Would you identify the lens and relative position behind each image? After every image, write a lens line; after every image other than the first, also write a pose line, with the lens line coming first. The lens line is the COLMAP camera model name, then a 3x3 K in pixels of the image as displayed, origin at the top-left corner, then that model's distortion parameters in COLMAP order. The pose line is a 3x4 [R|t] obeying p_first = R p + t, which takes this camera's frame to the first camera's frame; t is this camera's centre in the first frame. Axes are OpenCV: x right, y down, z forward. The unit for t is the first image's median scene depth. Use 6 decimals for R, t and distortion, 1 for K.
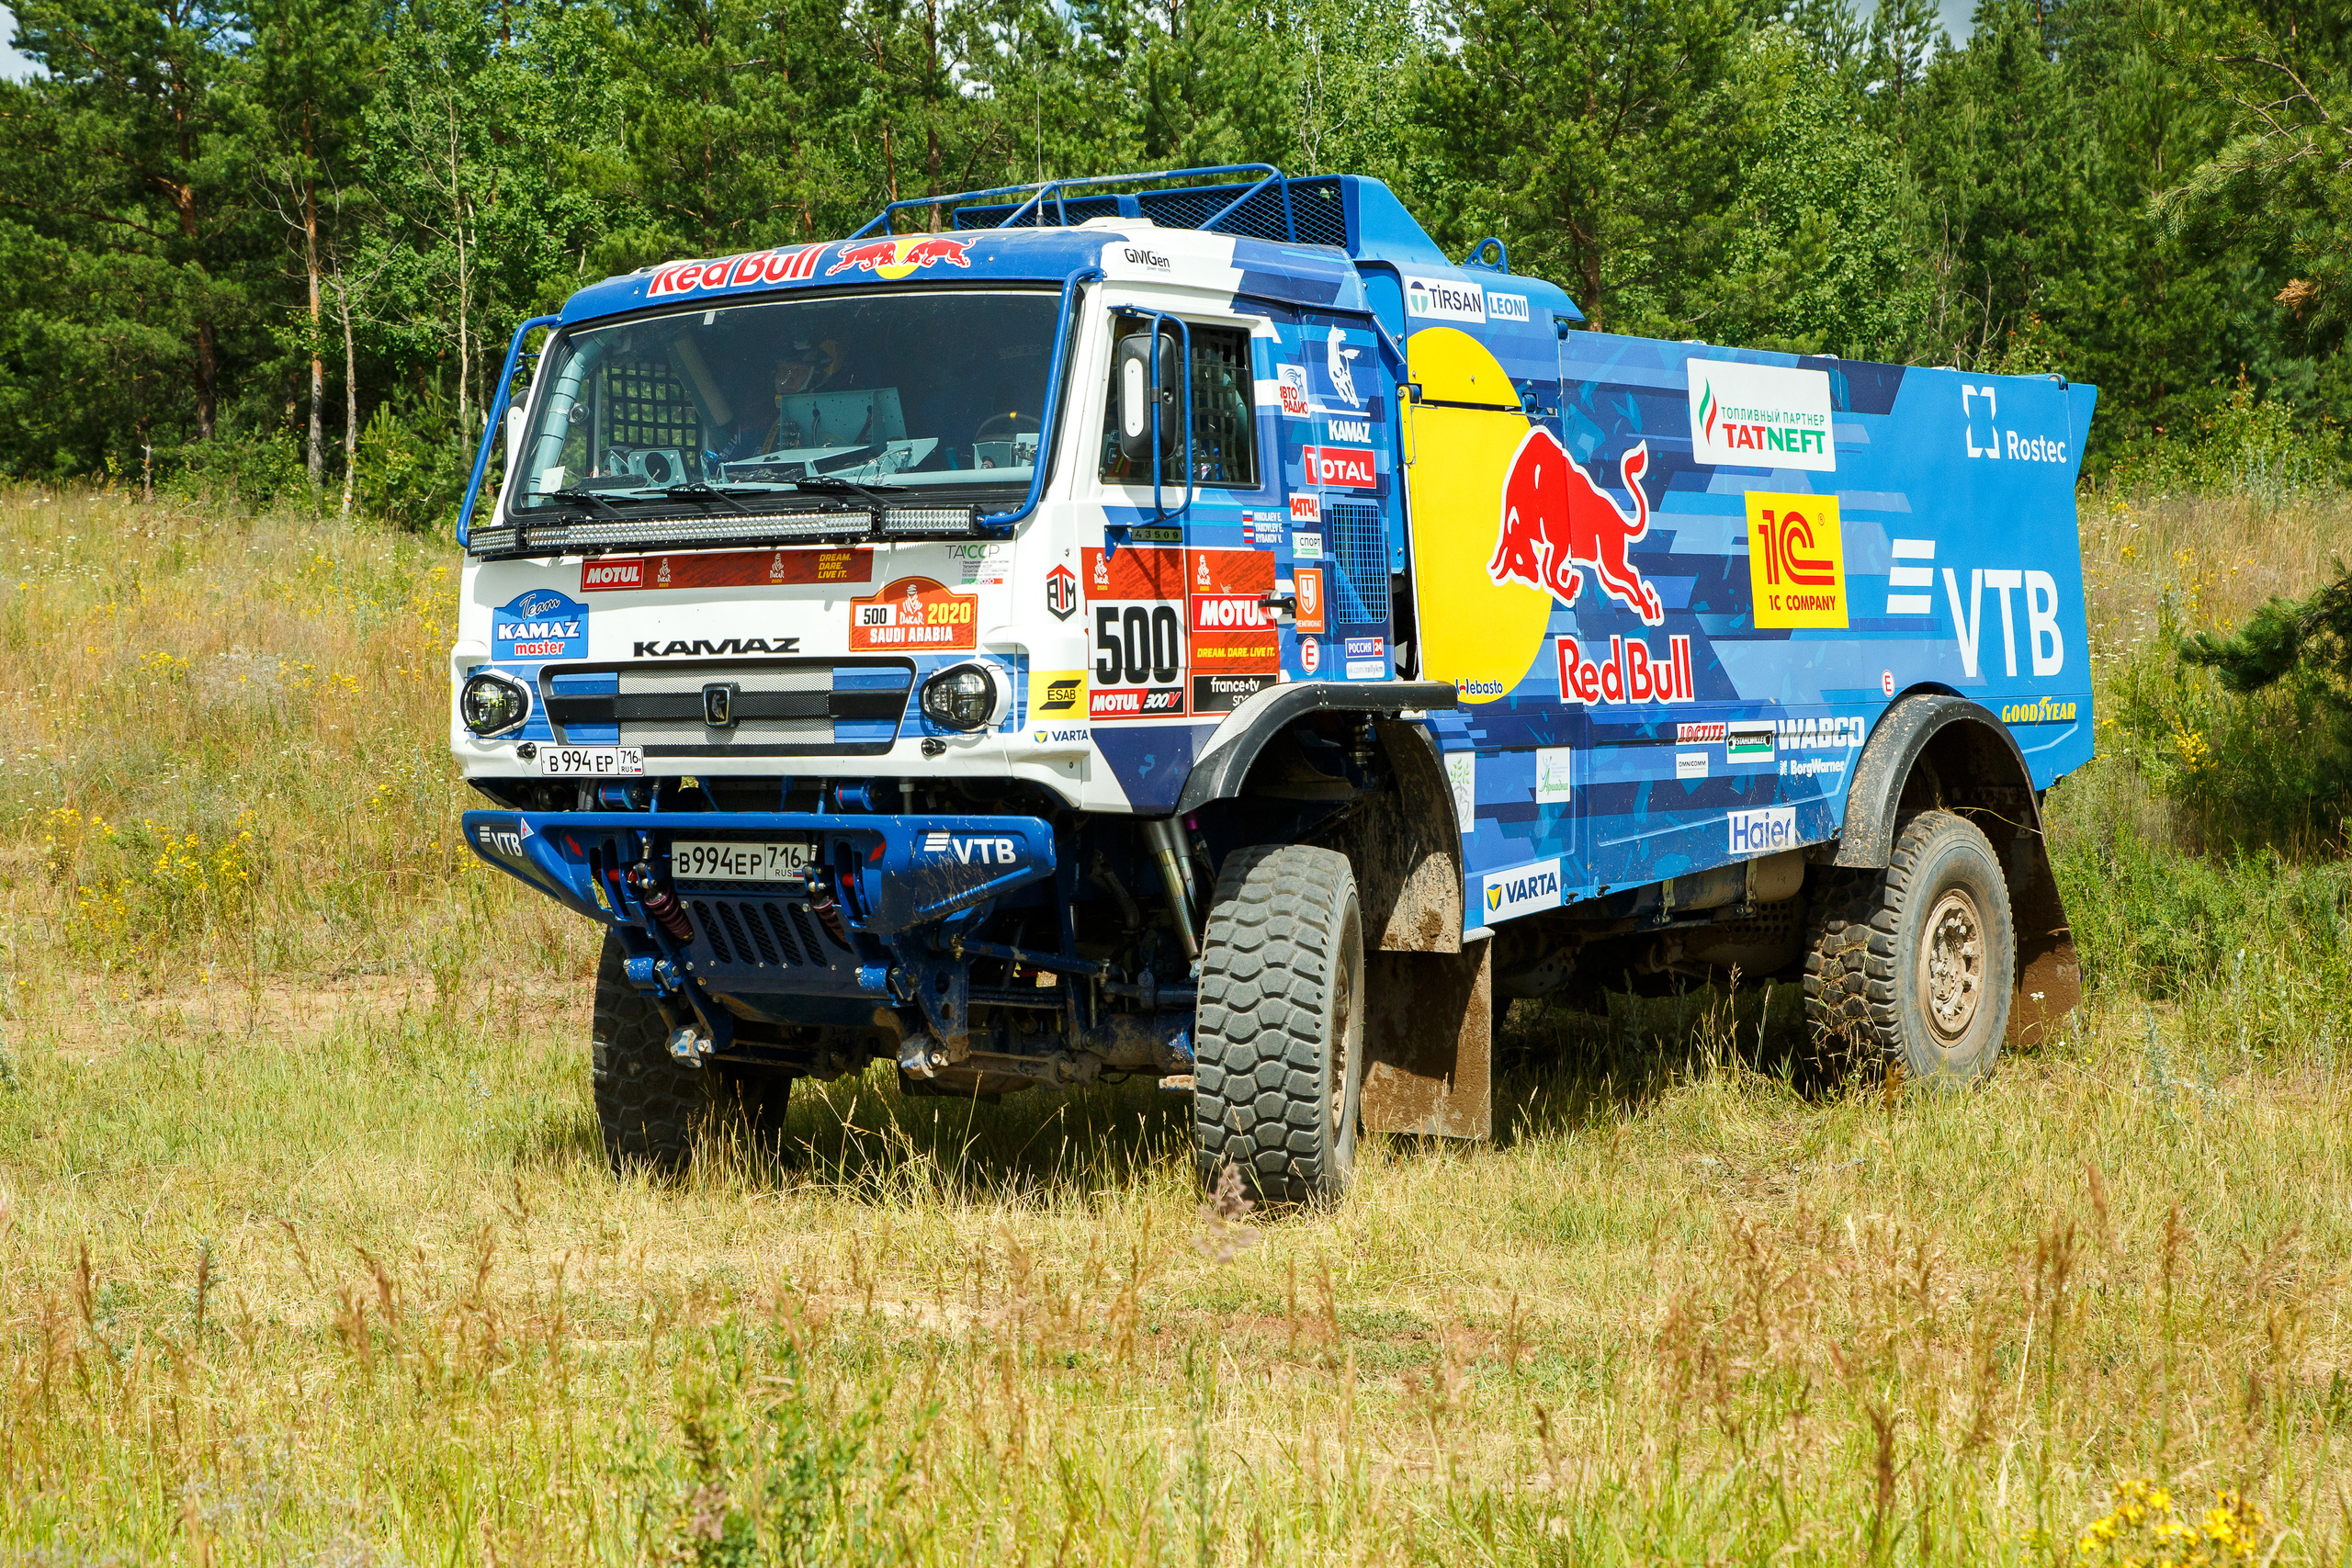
lens RADIAL K [[4171.1, 0, 1165.3], [0, 4171.1, 731.4], [0, 0, 1]] dist [0.146021, 0.054507]
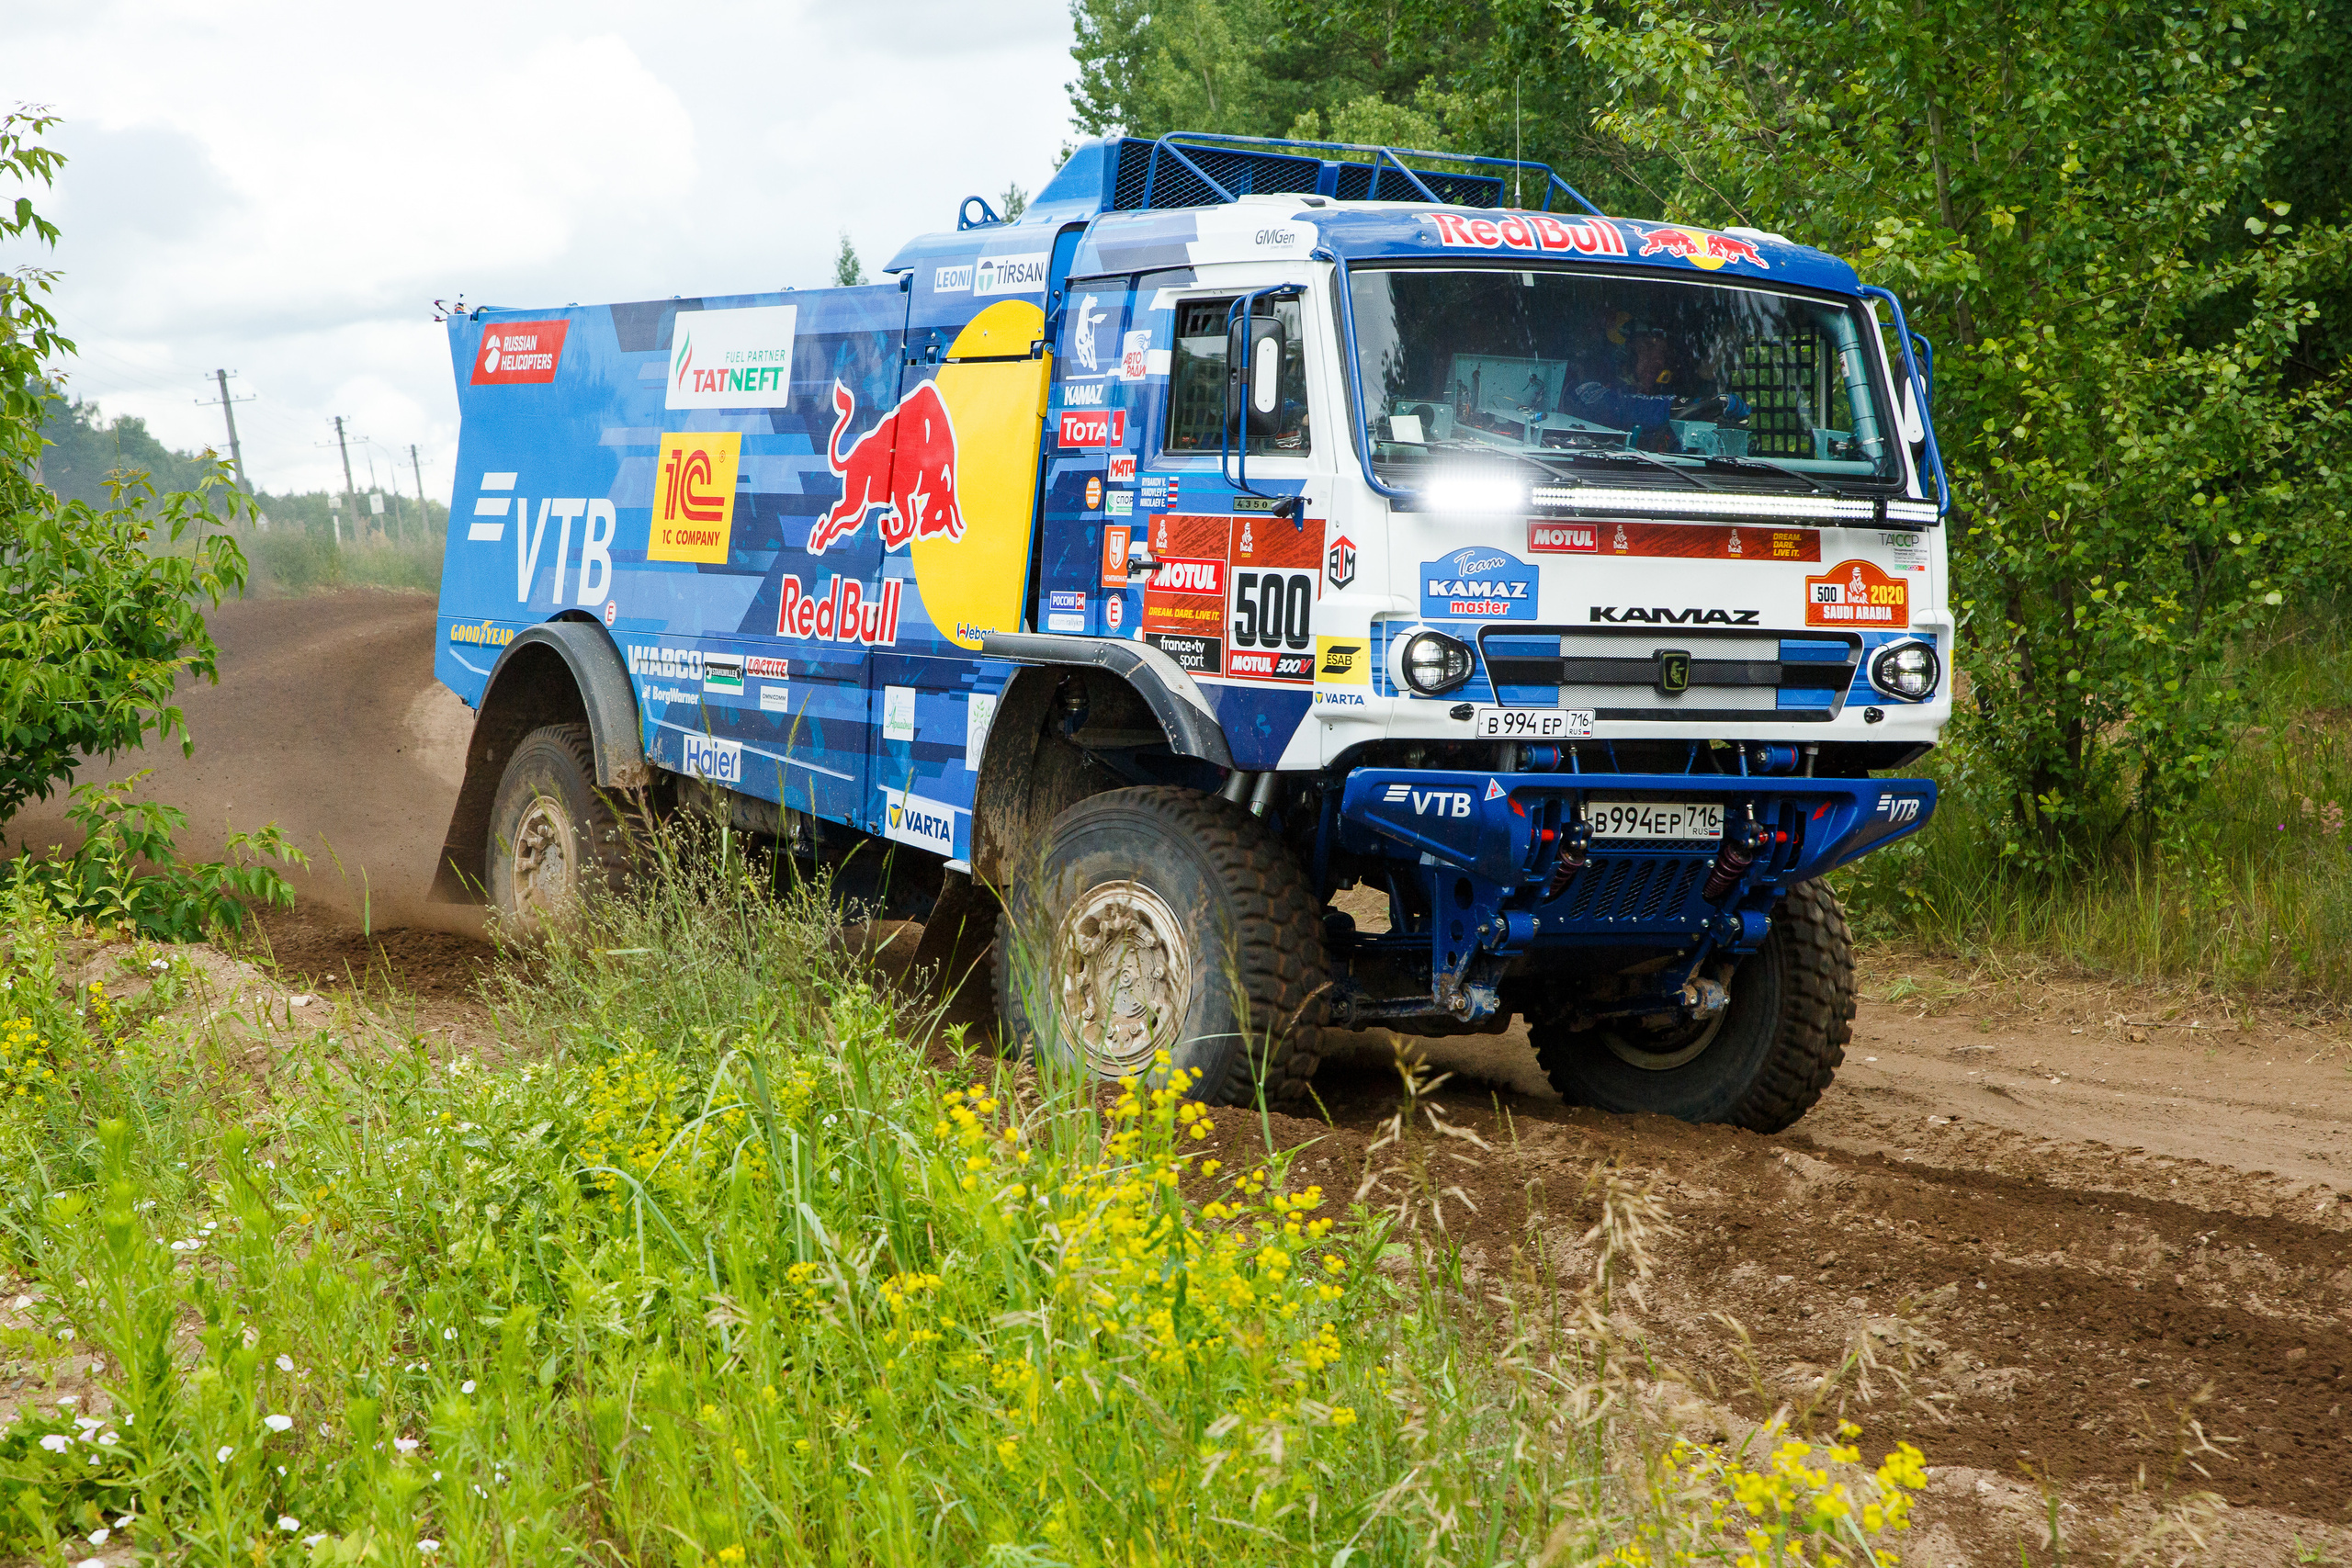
lens RADIAL K [[4174.7, 0, 1178.0], [0, 4174.7, 794.0], [0, 0, 1]] dist [0.623083, 0.044582]
pose [[0.383474, -0.016501, 0.923404, -1.091055], [-0.029953, 0.999092, 0.030292, -0.003792], [-0.923066, -0.039275, 0.382632, 0.690076]]
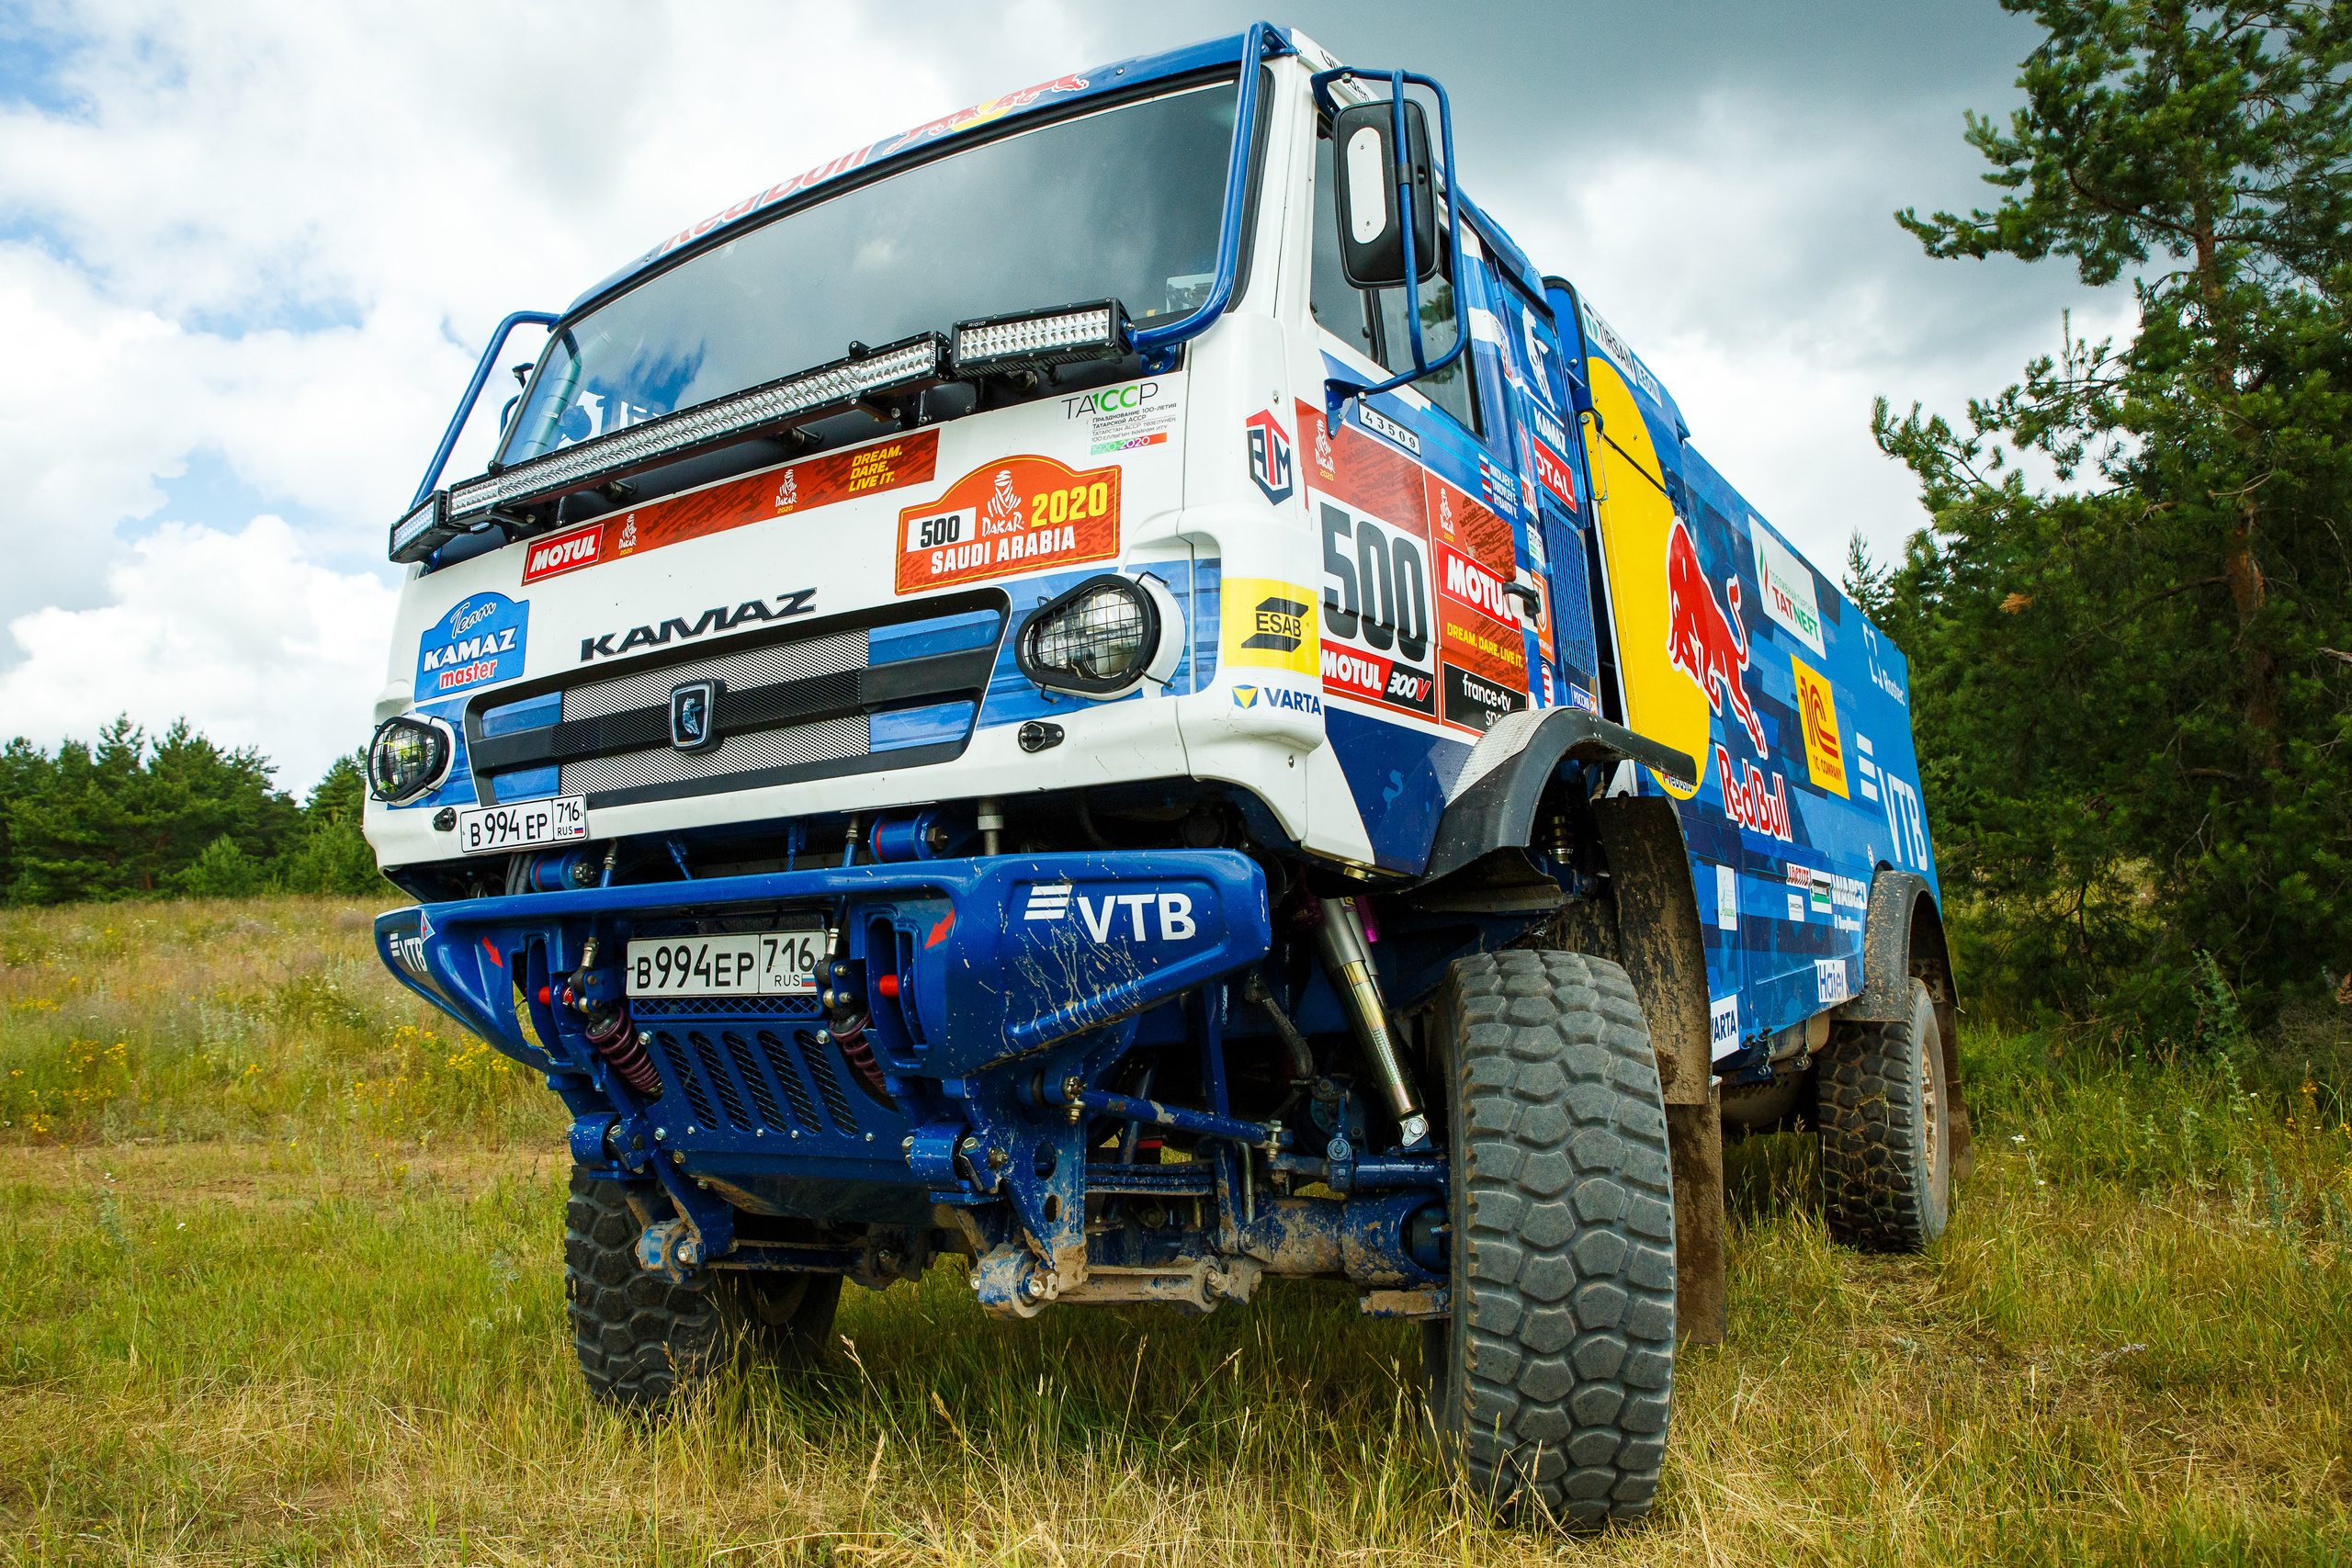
lens RADIAL K [[1694.2, 0, 1150.0], [0, 1694.2, 755.0], [0, 0, 1]] dist [-0.156046, 0.137043]
pose [[0.998847, -0.001916, 0.047977, -0.048380], [0.009842, 0.986157, -0.165525, 0.041077], [-0.046996, 0.165806, 0.985038, 0.725175]]
